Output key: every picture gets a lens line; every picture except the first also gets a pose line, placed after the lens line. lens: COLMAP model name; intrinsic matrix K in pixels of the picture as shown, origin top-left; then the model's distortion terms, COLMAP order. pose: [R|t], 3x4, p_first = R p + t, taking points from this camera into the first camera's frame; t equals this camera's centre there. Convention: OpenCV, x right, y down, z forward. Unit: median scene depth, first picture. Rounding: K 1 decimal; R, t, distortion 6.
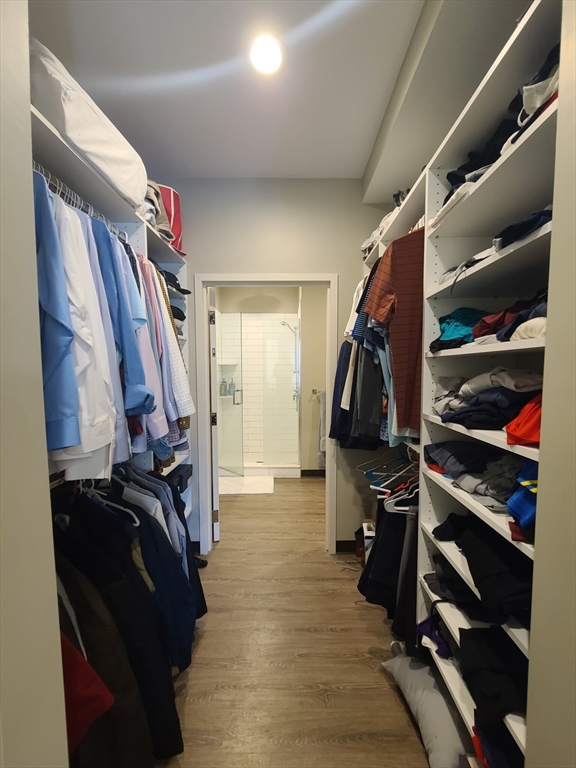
lens RADIAL K [[316.7, 0, 288.0], [0, 316.7, 384.0], [0, 0, 1]] dist [-0.000836, -0.000668]
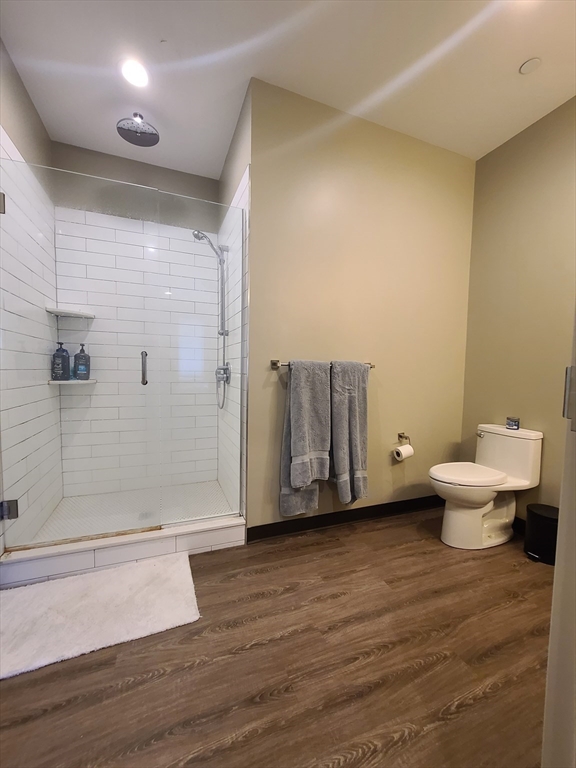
lens RADIAL K [[316.7, 0, 288.0], [0, 316.7, 384.0], [0, 0, 1]] dist [-0.000836, -0.000668]
pose [[0.927624, 0.000924, 0.373514, -0.079586], [-0.004045, 0.999963, 0.007572, 0.049218], [-0.373493, -0.008535, 0.927594, 0.535452]]
